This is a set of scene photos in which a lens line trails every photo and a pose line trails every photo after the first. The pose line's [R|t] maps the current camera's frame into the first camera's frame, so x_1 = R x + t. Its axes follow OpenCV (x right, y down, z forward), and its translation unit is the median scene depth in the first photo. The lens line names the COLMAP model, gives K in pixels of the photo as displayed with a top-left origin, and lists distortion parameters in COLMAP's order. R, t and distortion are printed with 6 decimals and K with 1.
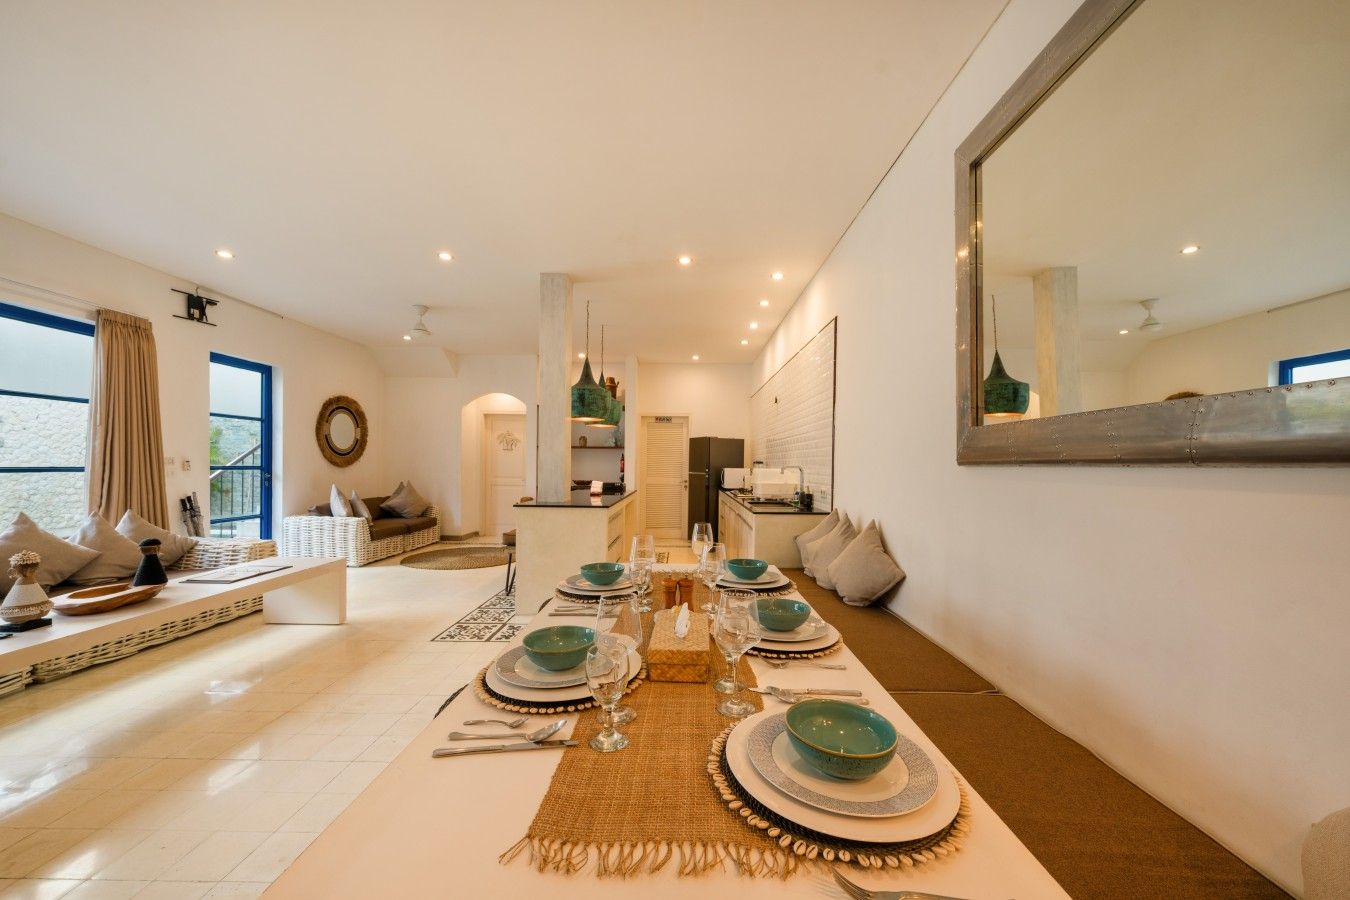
lens RADIAL K [[499.0, 0, 674.5], [0, 499.0, 461.2], [0, 0, 1]] dist [0.000128, -0.000005]
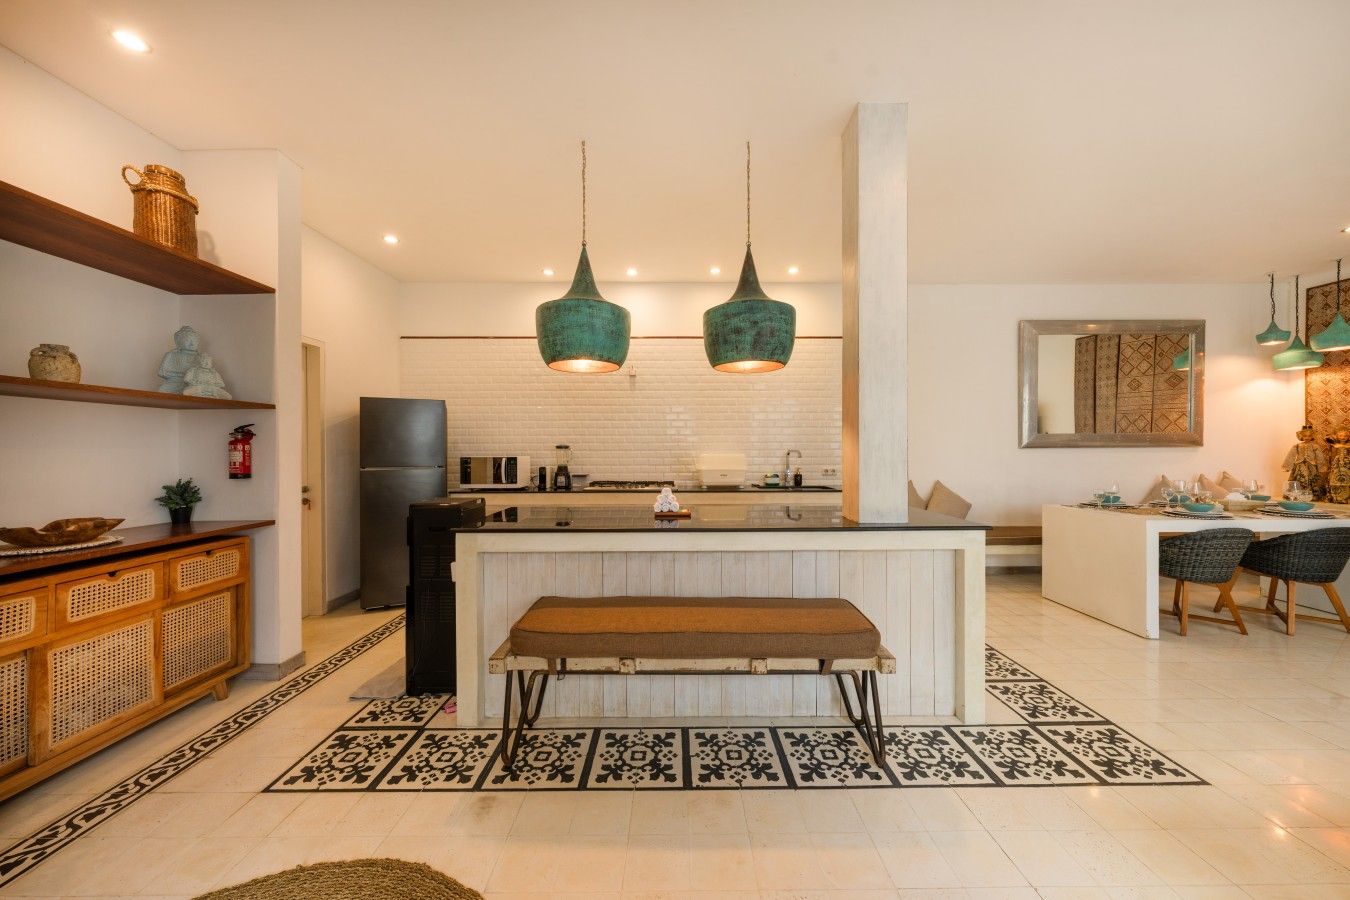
lens RADIAL K [[478.6, 0, 675.0], [0, 478.6, 450.0], [0, 0, 1]] dist [0.000458, -0.000012]
pose [[-0.034656, -0.012732, 0.999318, -0.497029], [-0.001896, 0.999918, 0.012674, -0.002032], [-0.999397, -0.001455, -0.034678, 0.809216]]
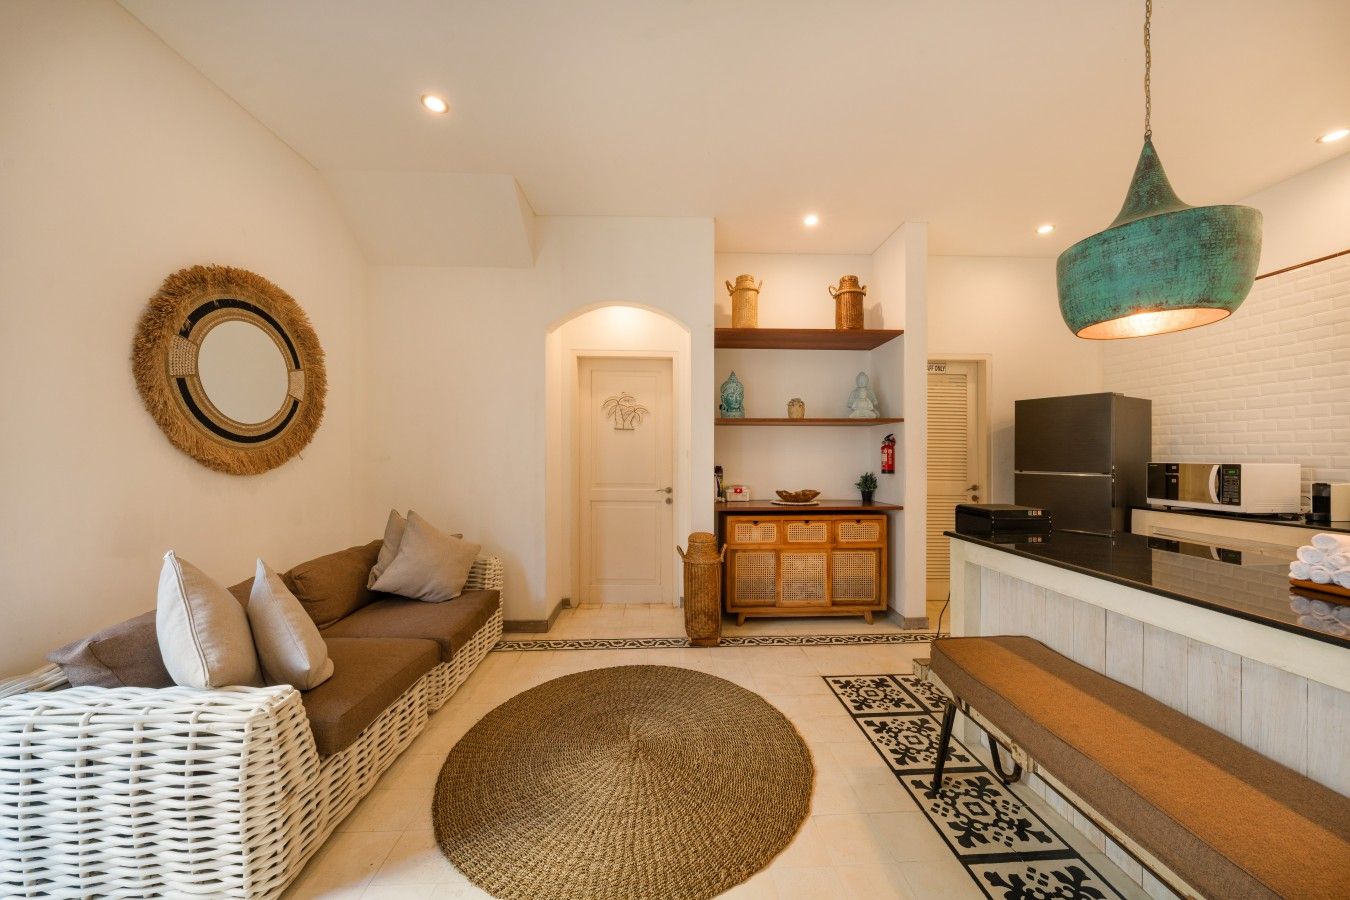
lens RADIAL K [[478.6, 0, 675.0], [0, 478.6, 450.0], [0, 0, 1]] dist [0.000458, -0.000012]
pose [[0.998776, -0.011181, 0.048177, -0.369893], [0.011307, 0.999933, -0.002344, -0.001256], [-0.048148, 0.002886, 0.998836, 0.631123]]
